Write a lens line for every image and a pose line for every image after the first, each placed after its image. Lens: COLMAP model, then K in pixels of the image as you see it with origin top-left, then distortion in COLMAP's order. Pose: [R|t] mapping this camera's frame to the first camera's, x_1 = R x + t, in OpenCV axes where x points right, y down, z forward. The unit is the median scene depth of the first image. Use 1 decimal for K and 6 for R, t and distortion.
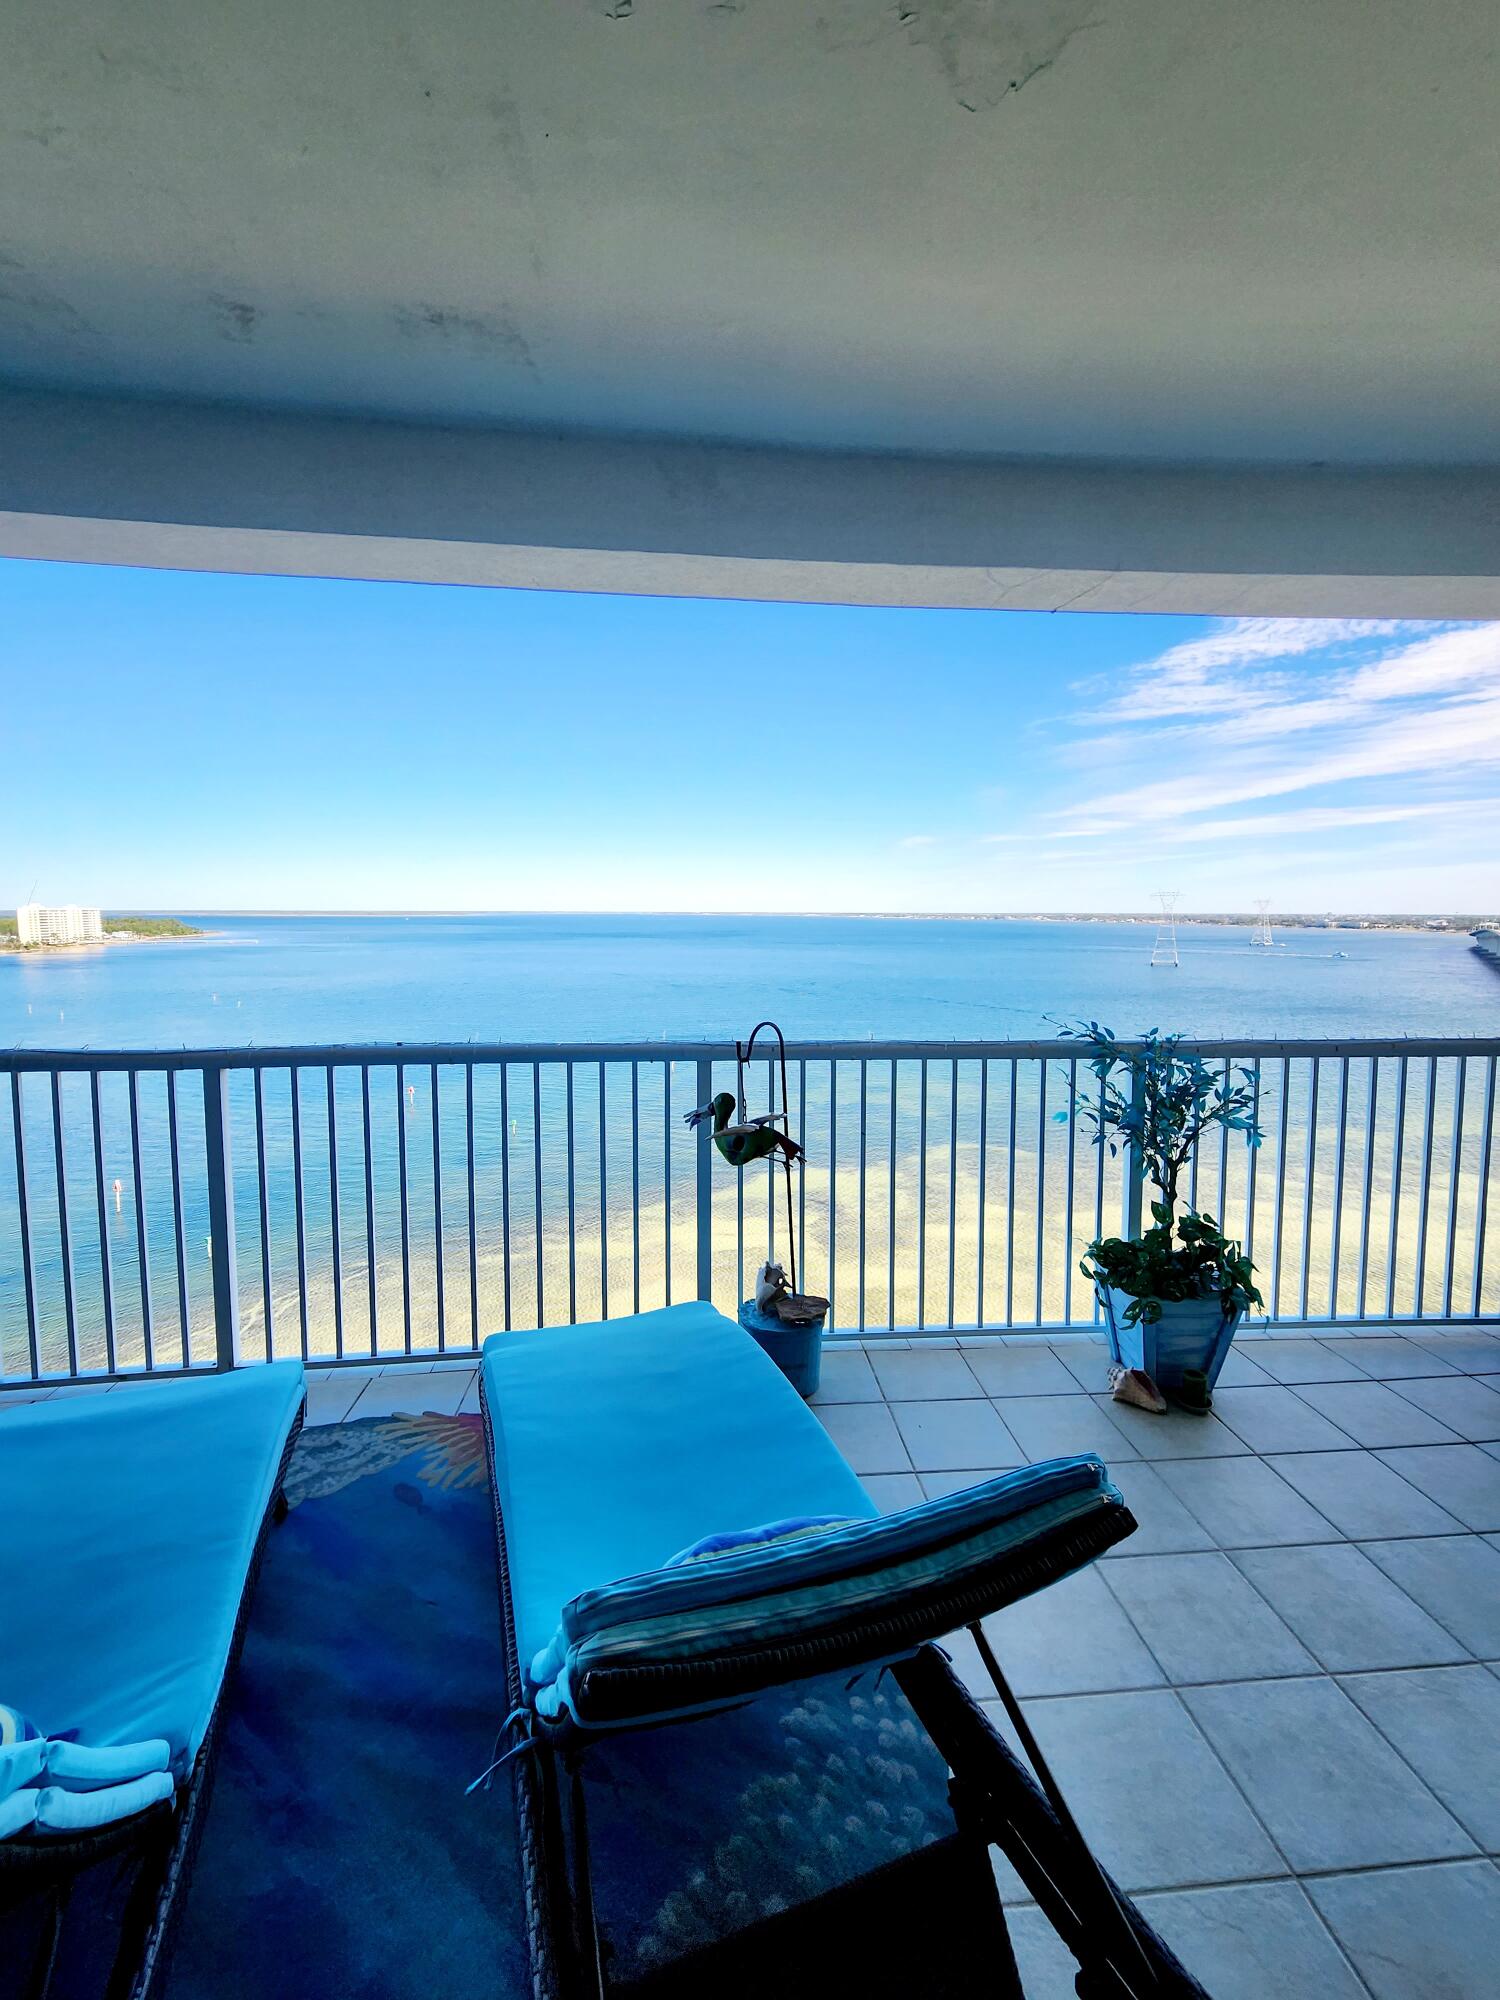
lens RADIAL K [[821.4, 0, 750.0], [0, 821.4, 1000.0], [0, 0, 1]] dist [0.000334, -0.000119]
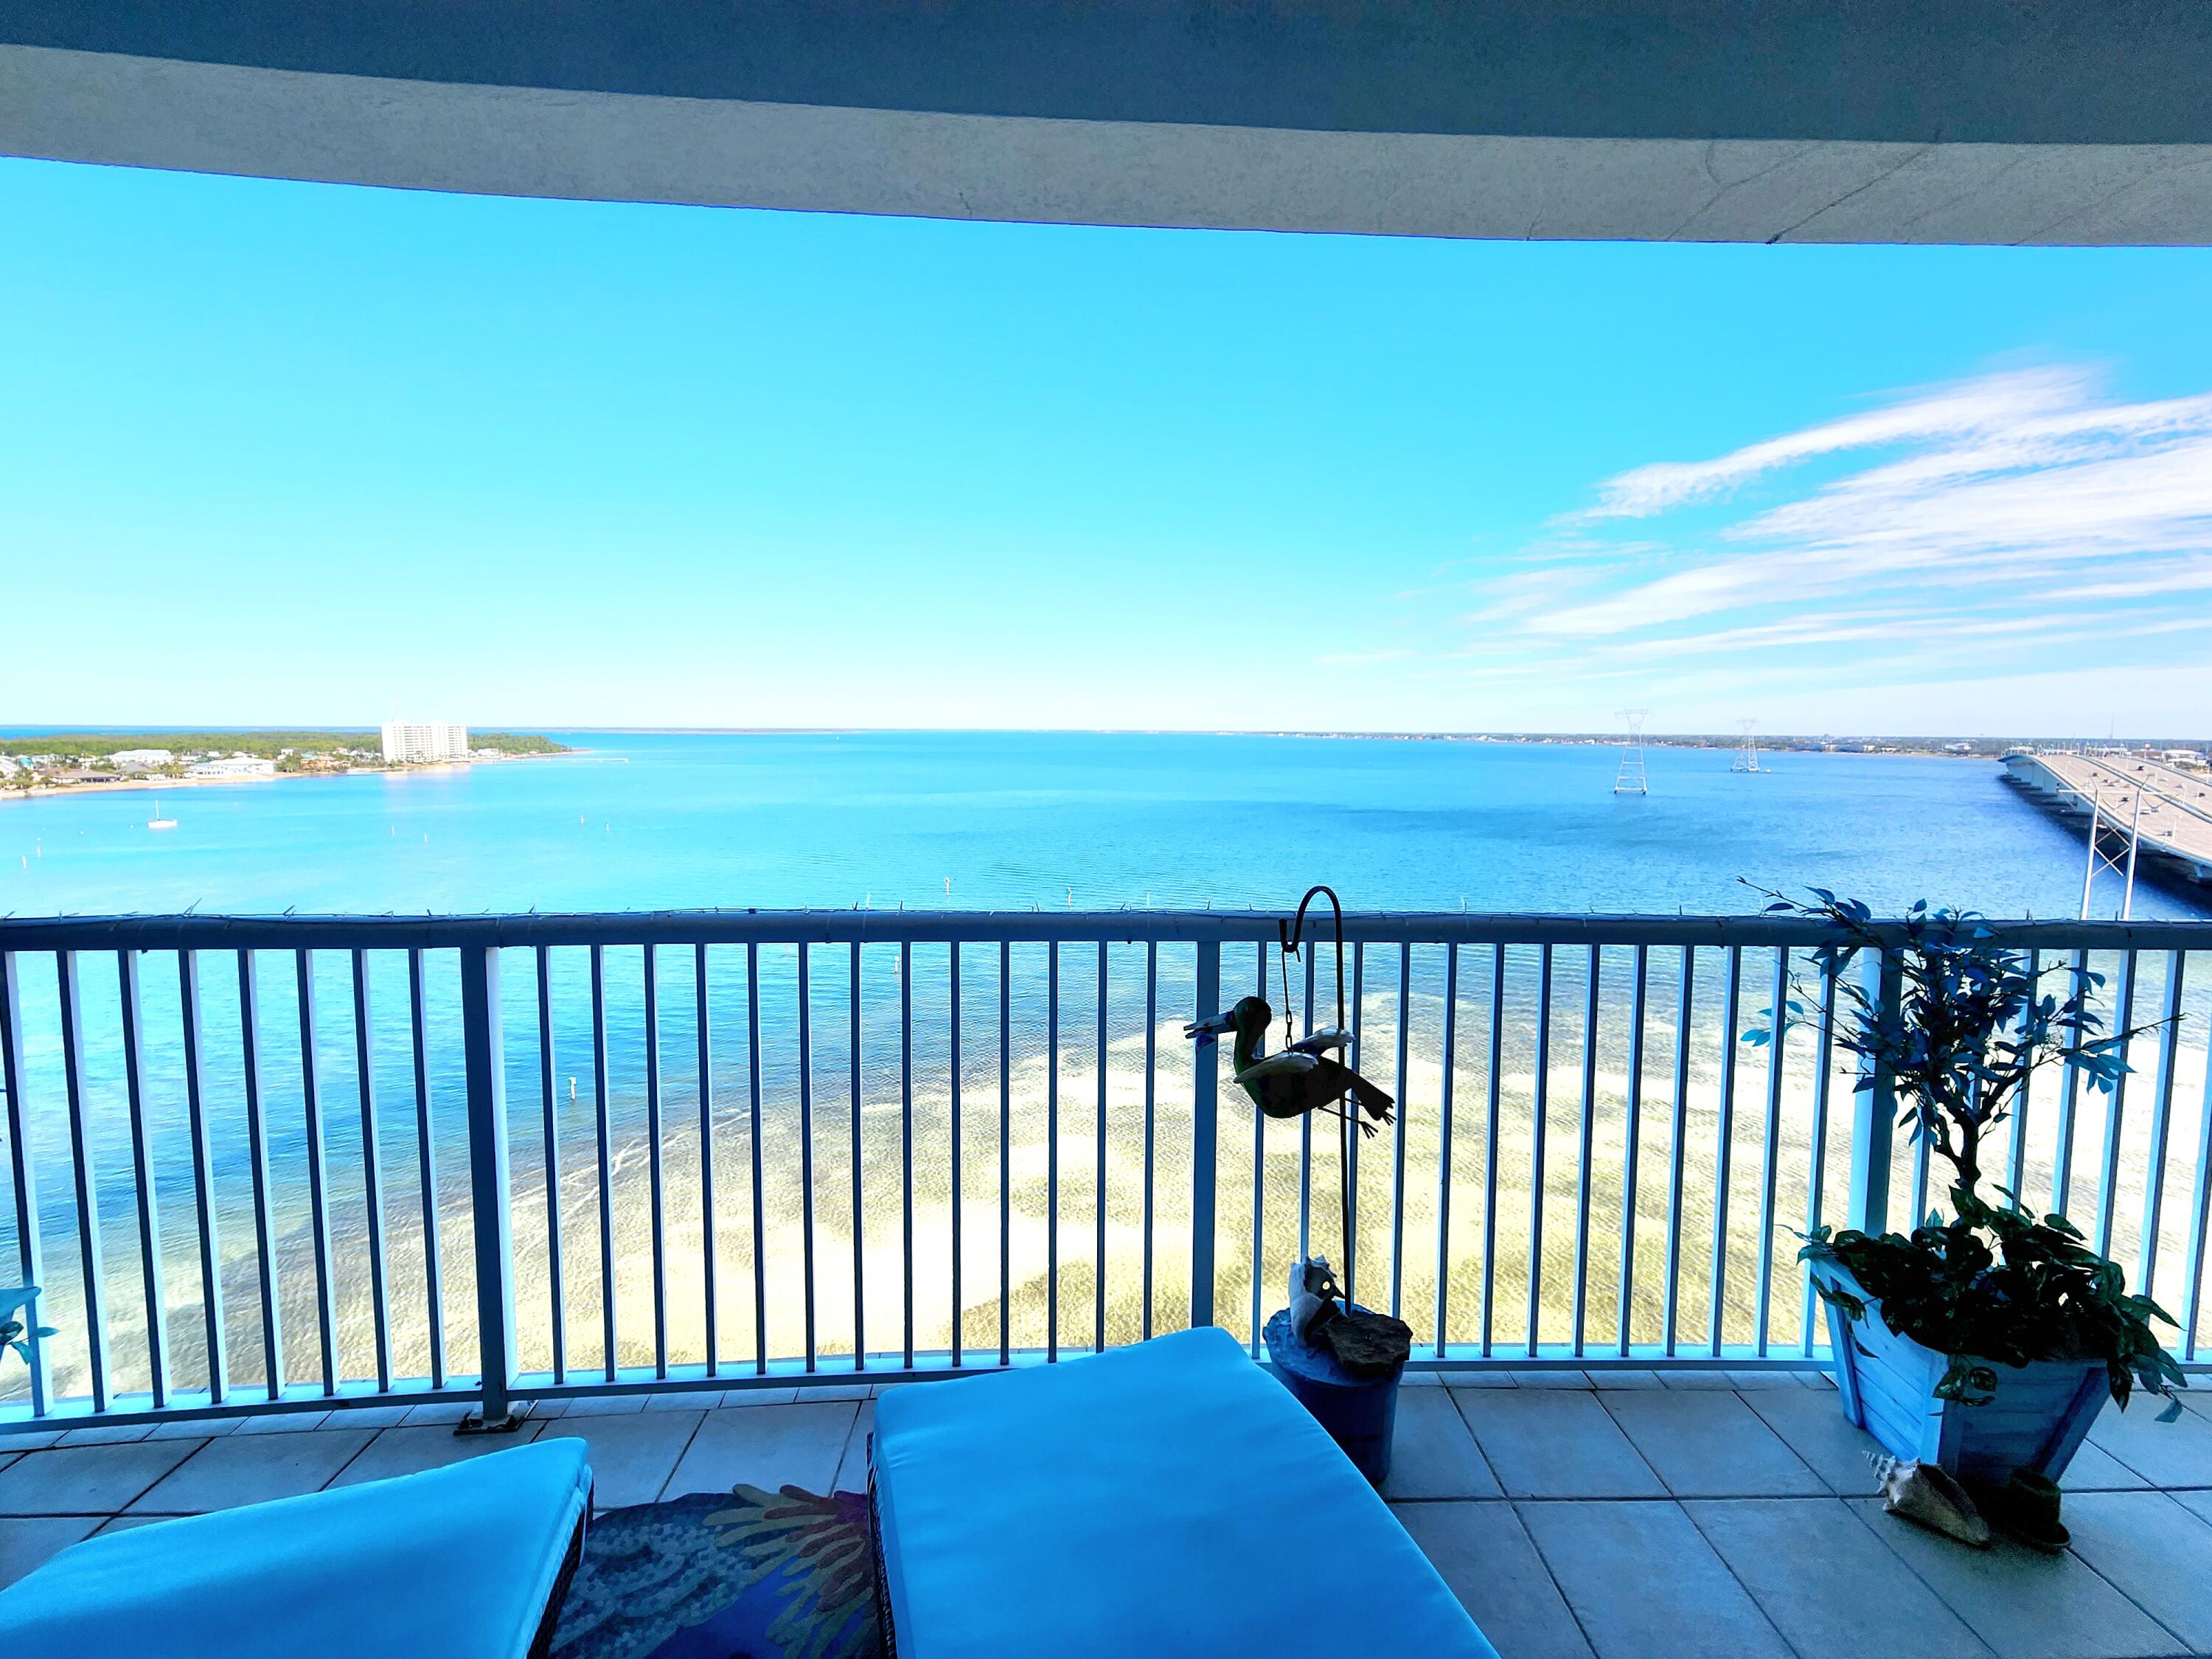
lens RADIAL K [[908.4, 0, 1106.0], [0, 908.4, 829.5], [0, 0, 1]] dist [0.000334, -0.000119]
pose [[0.998433, 0.009439, -0.055151, -0.102968], [-0.009361, 0.999955, 0.001674, -0.016279], [0.055164, -0.001155, 0.998477, 0.286254]]
